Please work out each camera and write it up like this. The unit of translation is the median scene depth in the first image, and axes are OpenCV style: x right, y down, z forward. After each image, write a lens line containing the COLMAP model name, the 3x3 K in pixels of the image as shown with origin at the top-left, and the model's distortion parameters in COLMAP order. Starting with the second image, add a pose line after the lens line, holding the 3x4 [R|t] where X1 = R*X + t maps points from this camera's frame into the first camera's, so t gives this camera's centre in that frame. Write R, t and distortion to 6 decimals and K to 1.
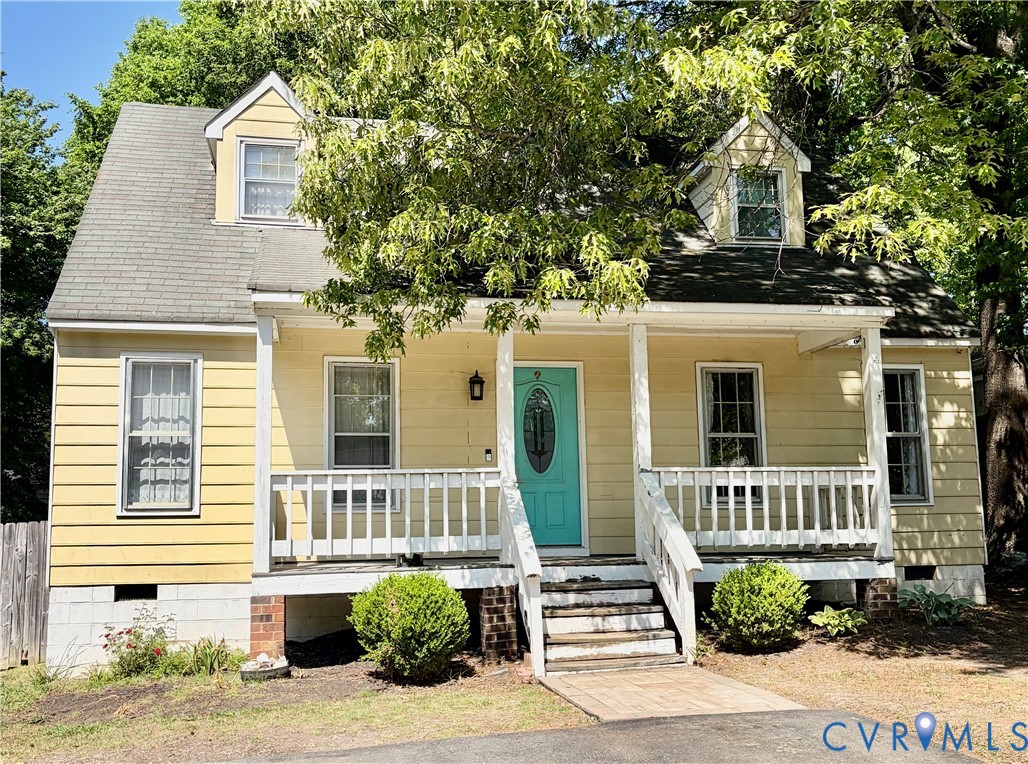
lens RADIAL K [[776.6, 0, 510.6], [0, 776.6, 385.2], [0, 0, 1]] dist [0.036412, -0.010046]
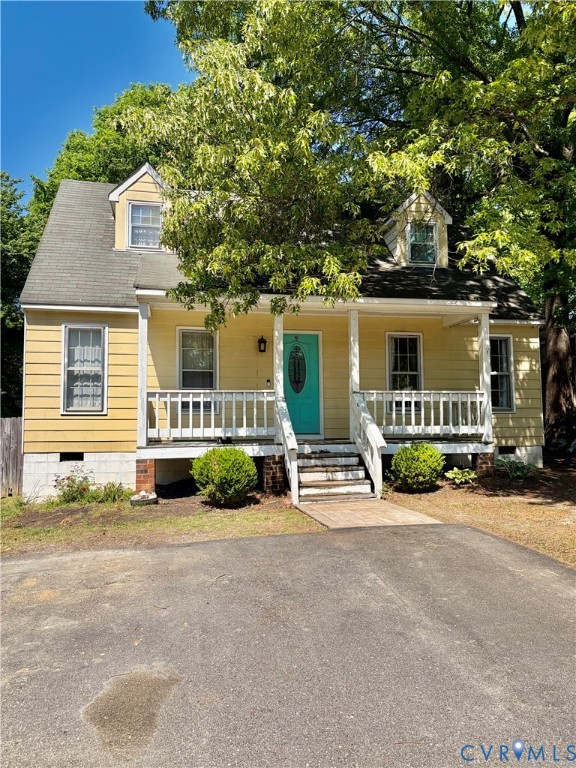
lens RADIAL K [[580.2, 0, 289.7], [0, 580.2, 381.3], [0, 0, 1]] dist [0.036412, -0.010046]
pose [[0.999704, 0.007817, 0.023058, -0.010528], [-0.008651, 0.999304, 0.036297, 0.037639], [-0.022758, -0.036486, 0.999075, -0.330716]]
